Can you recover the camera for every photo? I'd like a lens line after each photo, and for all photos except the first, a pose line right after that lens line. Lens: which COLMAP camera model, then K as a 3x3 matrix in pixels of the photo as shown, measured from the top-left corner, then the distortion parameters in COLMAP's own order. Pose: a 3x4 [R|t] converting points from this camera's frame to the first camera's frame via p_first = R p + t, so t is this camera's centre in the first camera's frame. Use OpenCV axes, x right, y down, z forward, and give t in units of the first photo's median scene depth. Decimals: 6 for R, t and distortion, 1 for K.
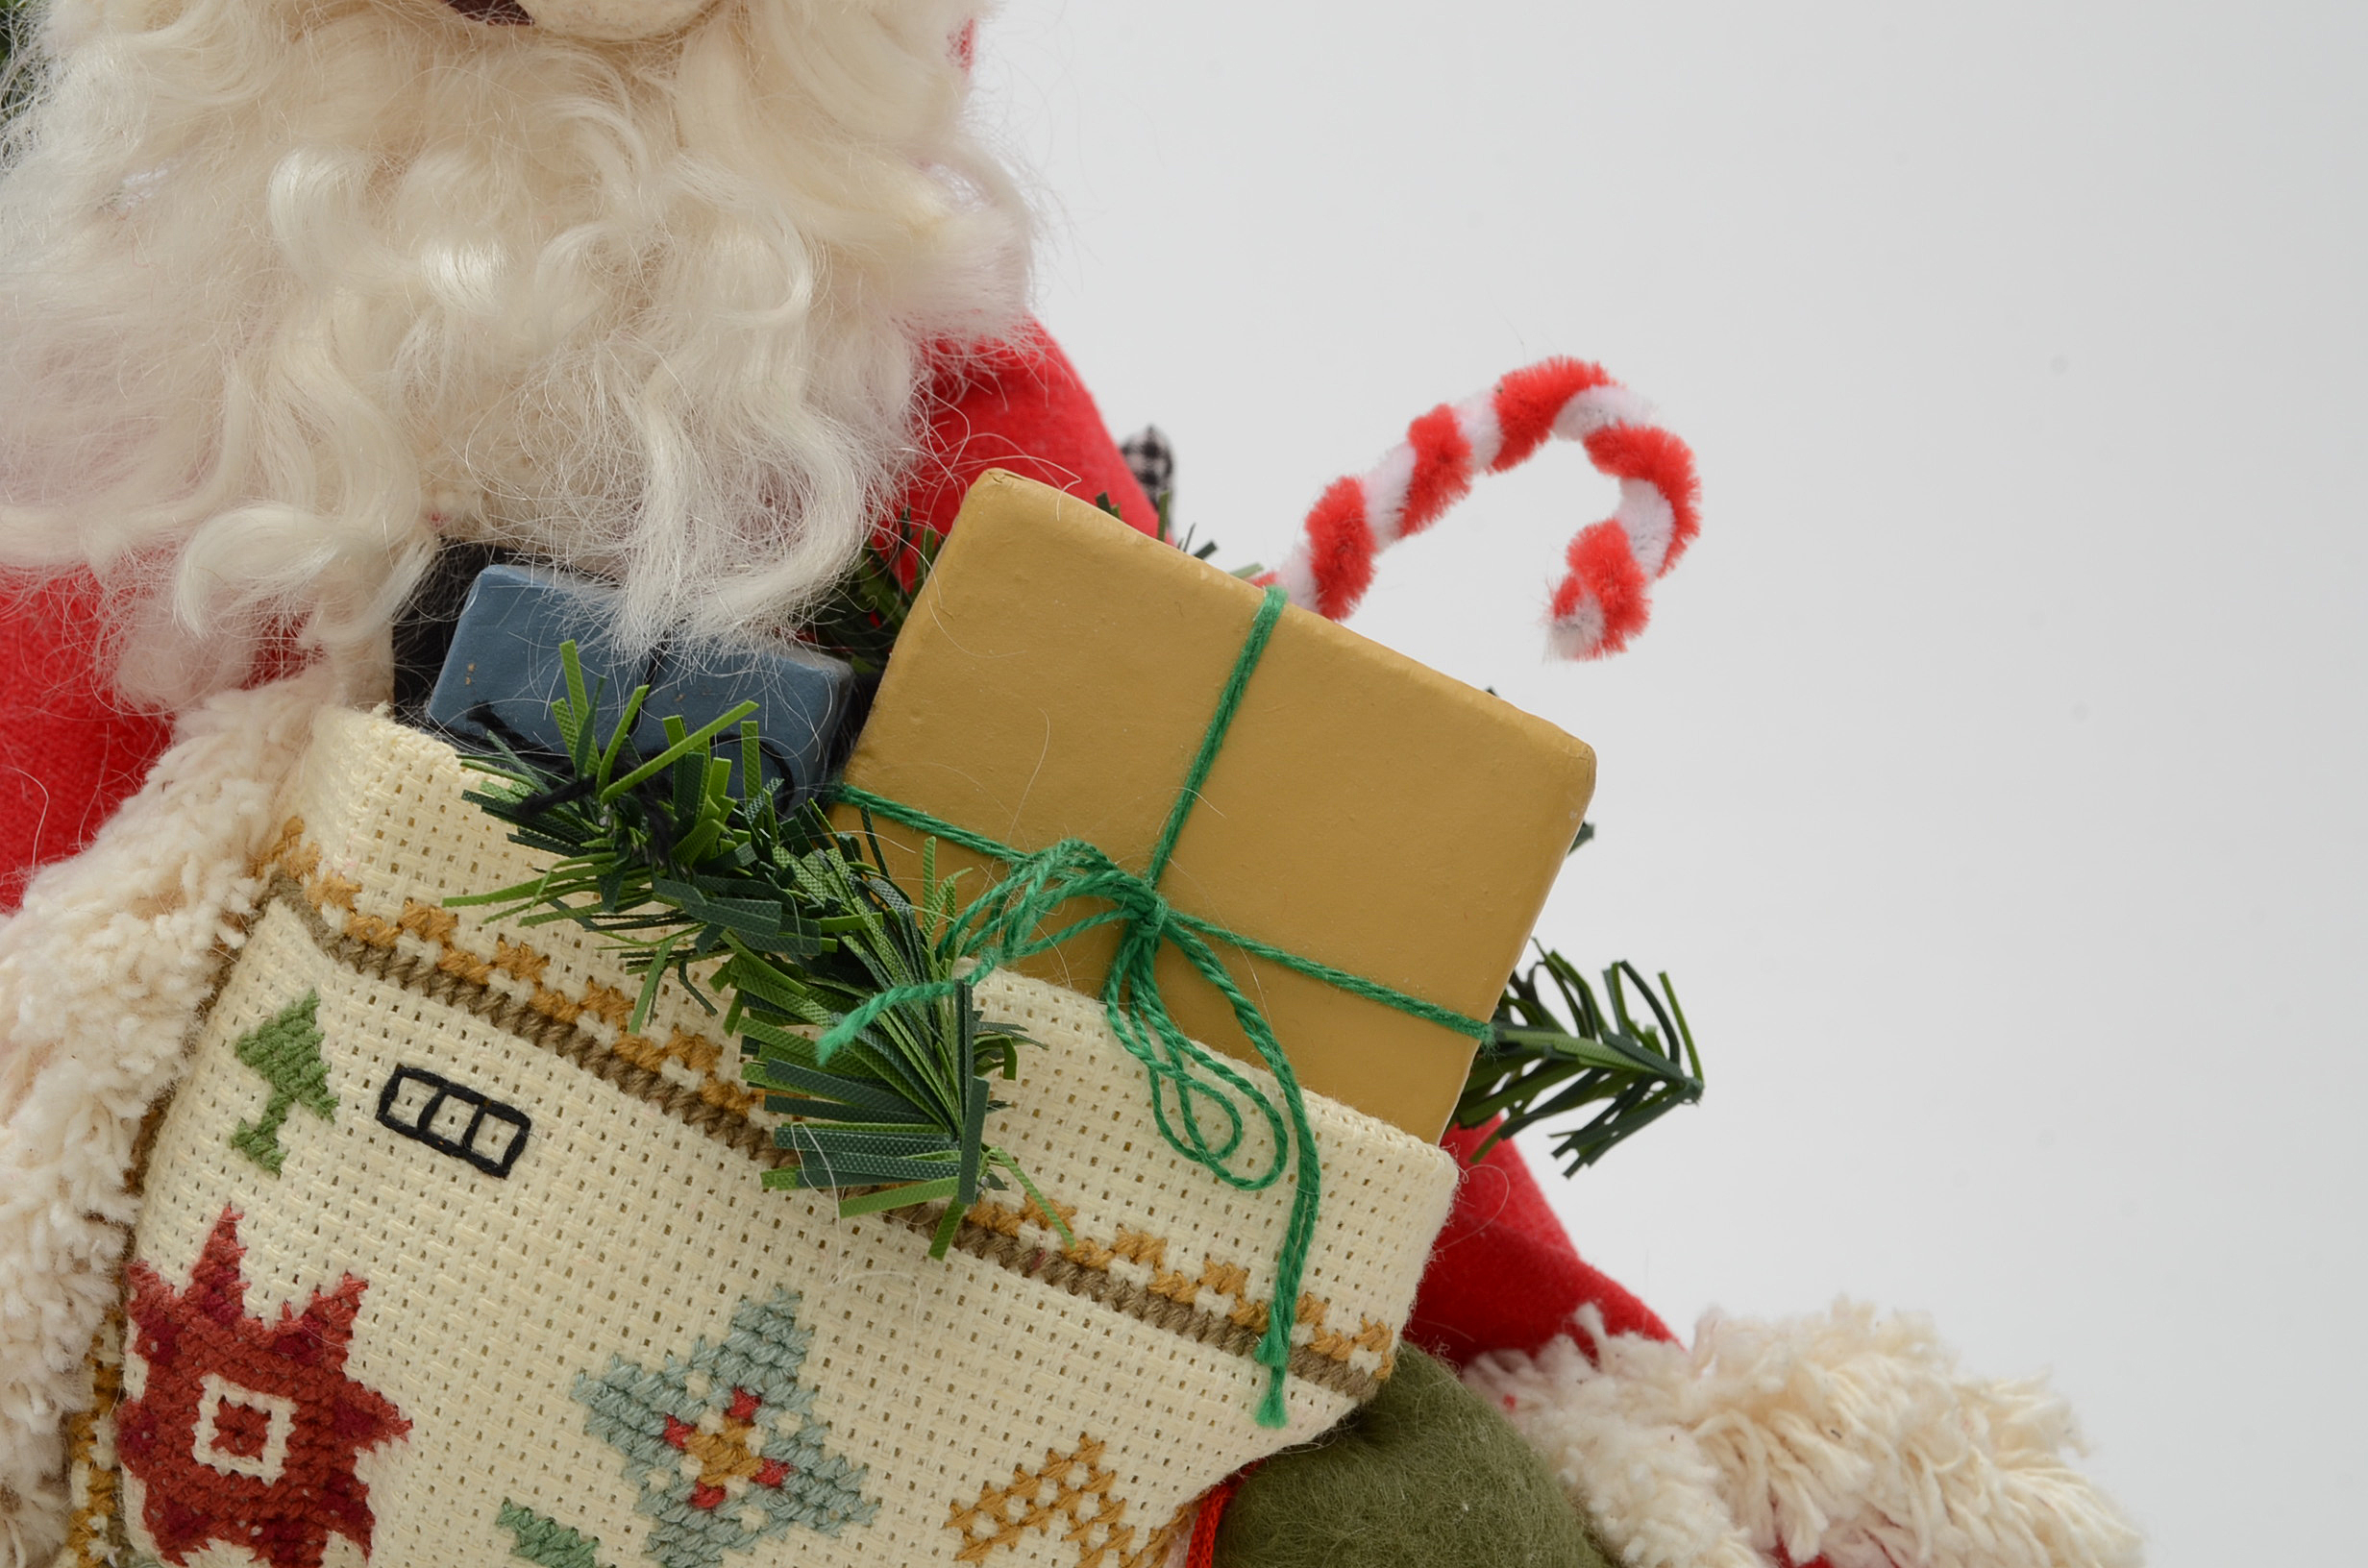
lens RADIAL K [[3035.8, 0, 1191.5], [0, 3035.8, 805.0], [0, 0, 1]] dist [-0.045699, 0.000000]
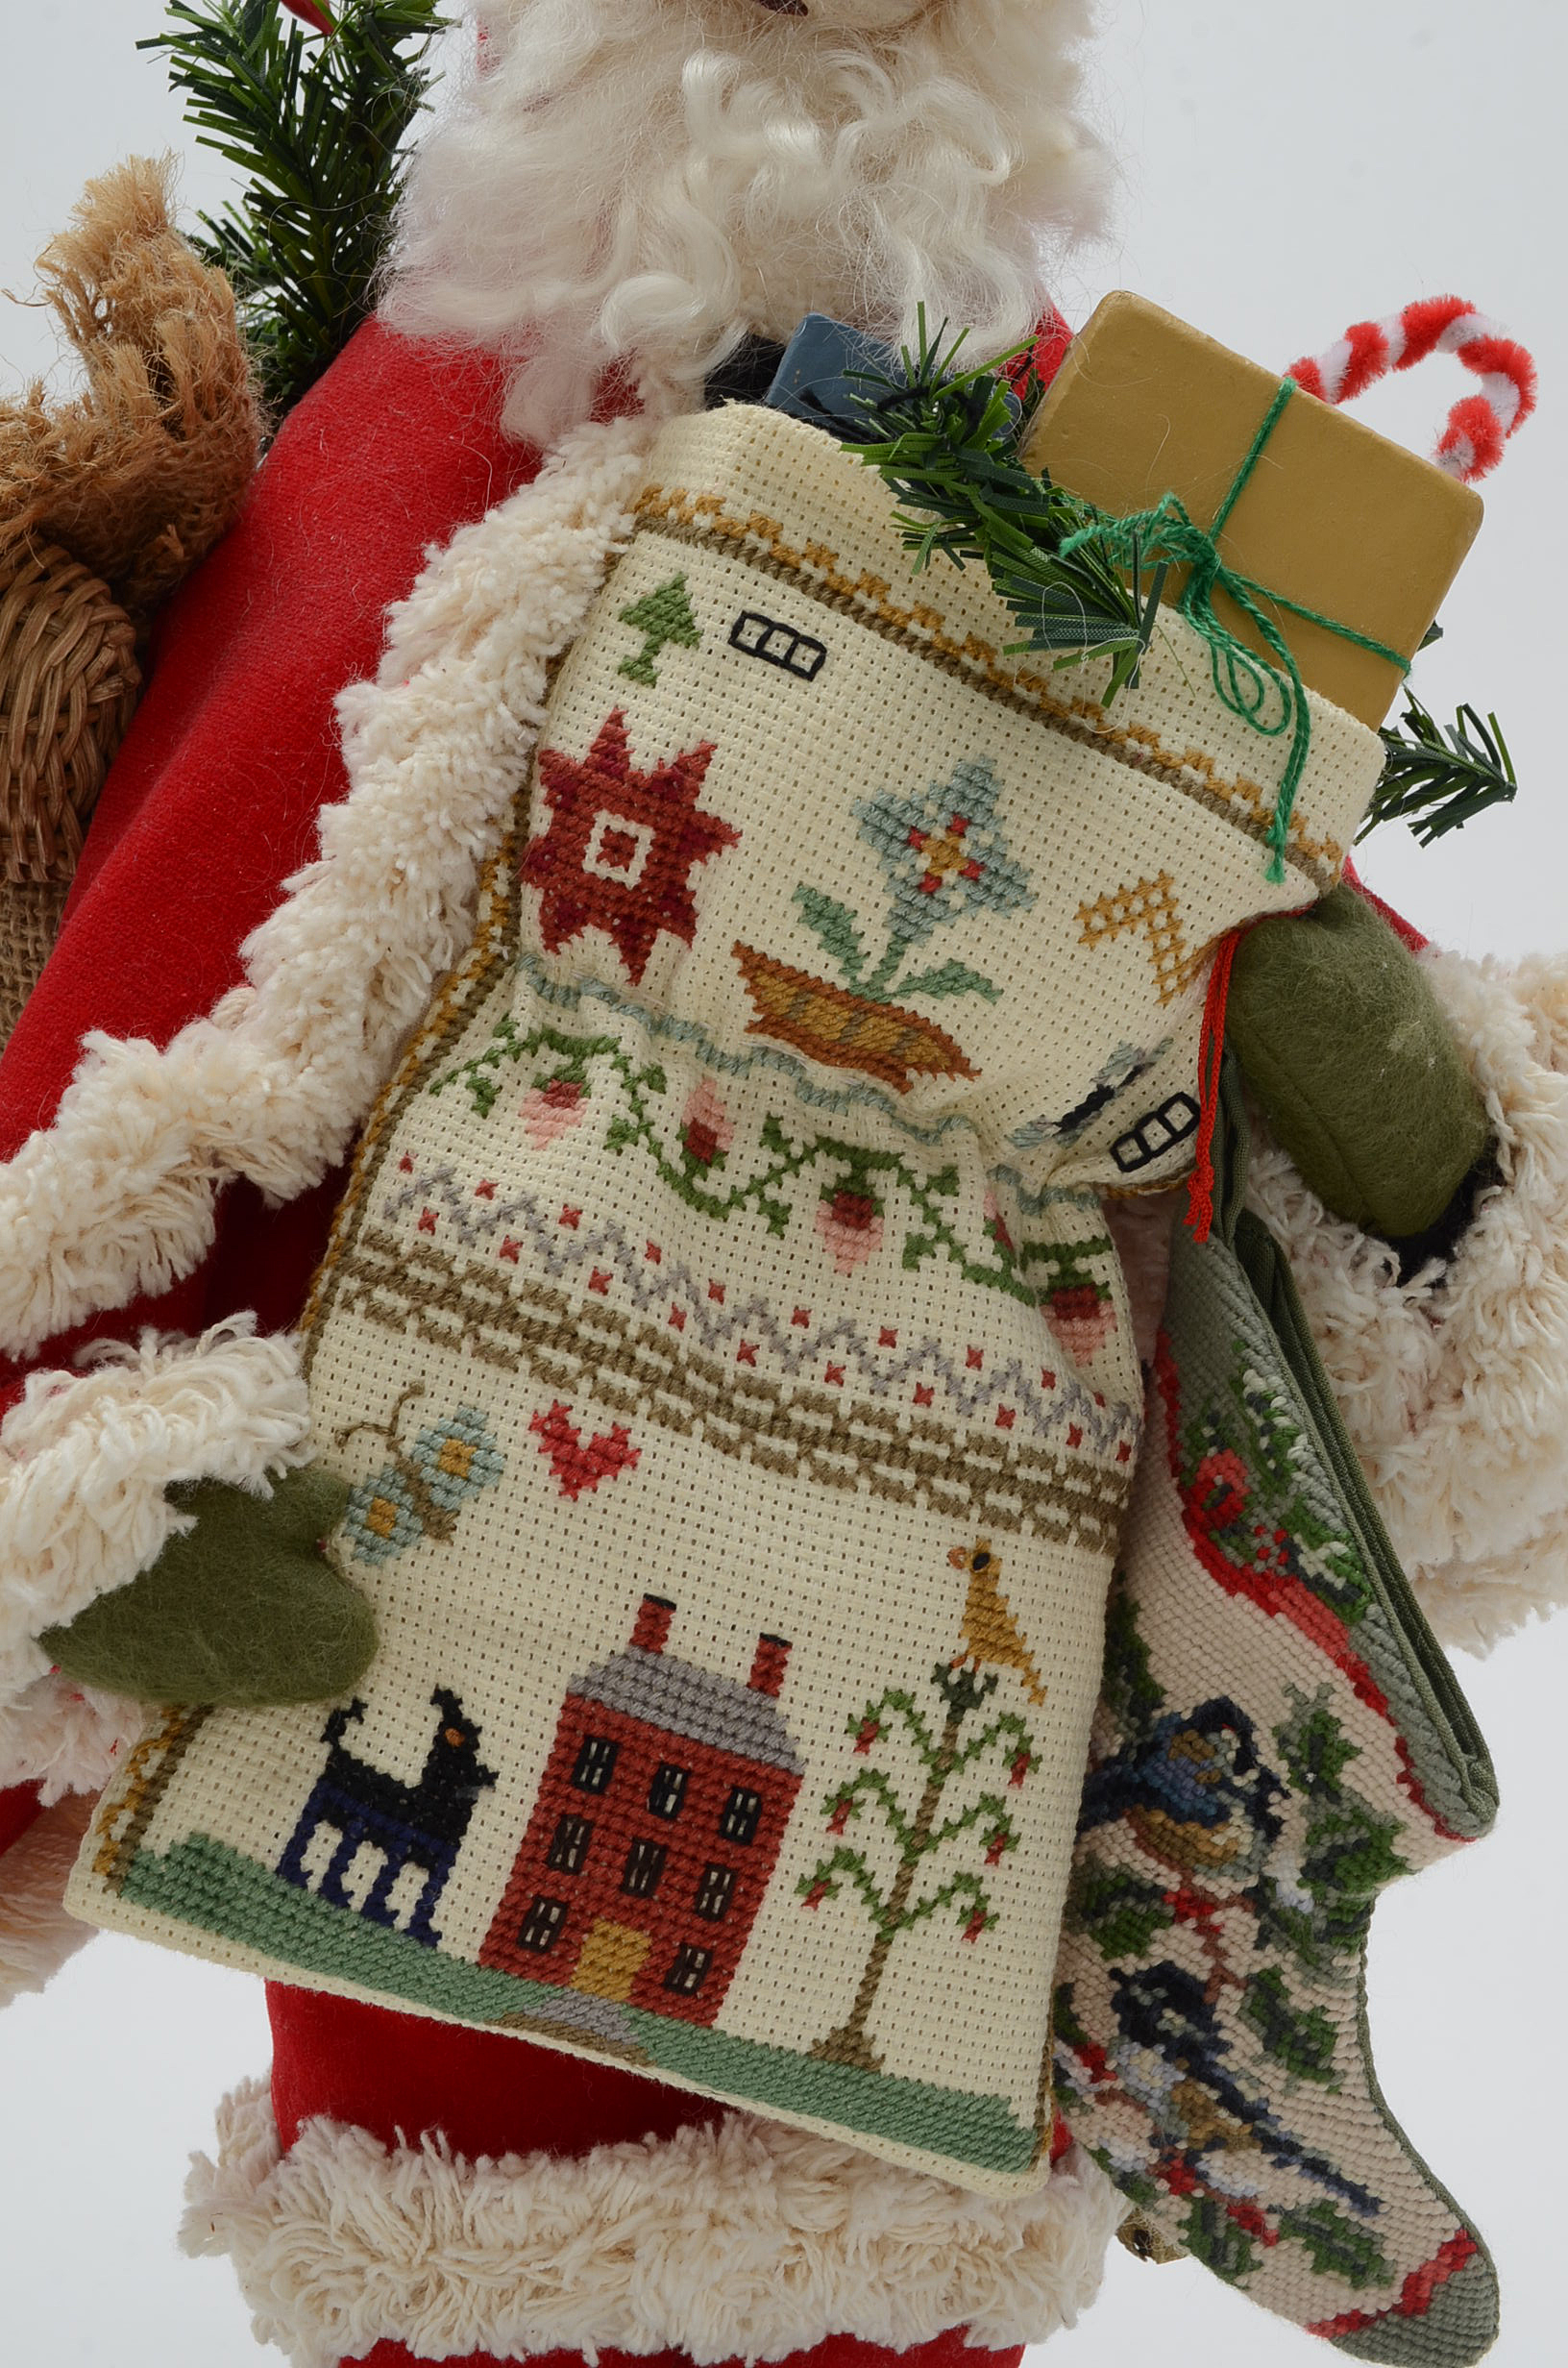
lens RADIAL K [[3035.8, 0, 787.7], [0, 3035.8, 1210.0], [0, 0, 1]] dist [-0.045699, 0.000000]
pose [[0.998170, 0.055071, 0.024993, -0.253612], [-0.054097, 0.997808, -0.038110, 0.443802], [-0.027037, 0.036688, 0.998961, -0.554435]]
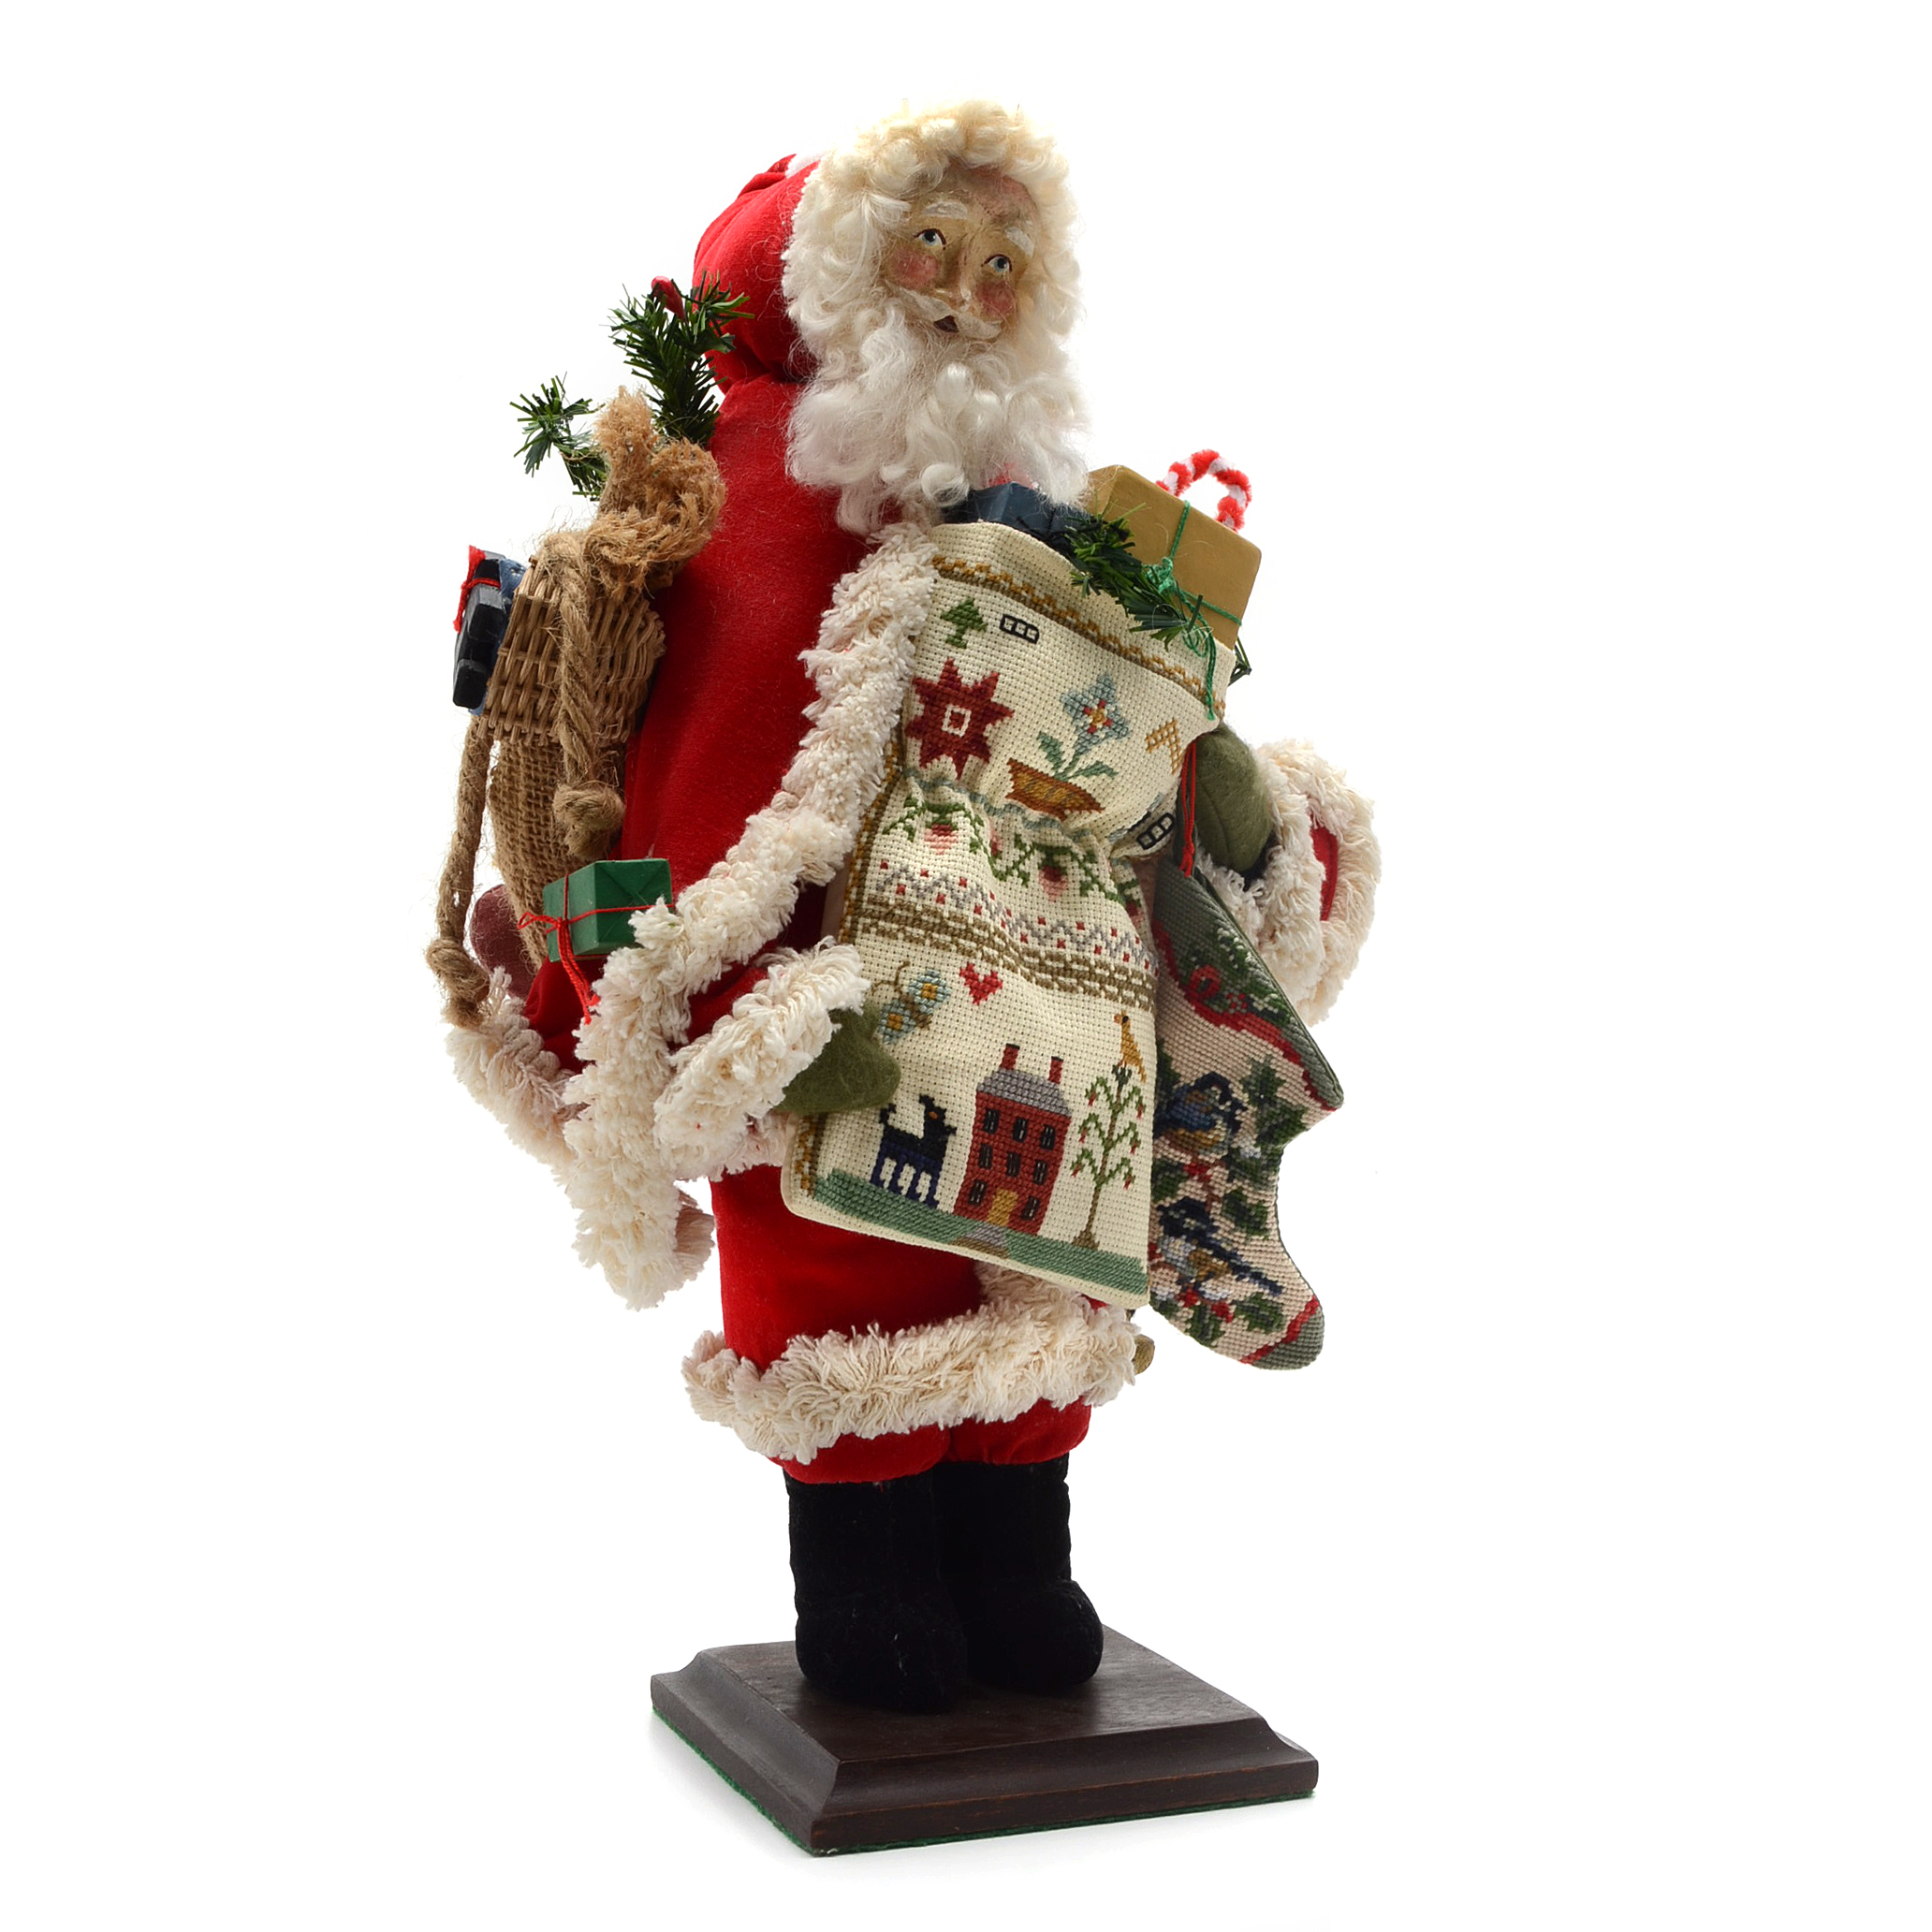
lens RADIAL K [[2978.5, 0, 962.1], [0, 2978.5, 948.5], [0, 0, 1]] dist [-0.112268, 0.000000]
pose [[0.907666, -0.025642, 0.418910, -1.756103], [0.049404, 0.997720, -0.045973, 0.627397], [-0.416776, 0.062424, 0.906863, -2.120326]]
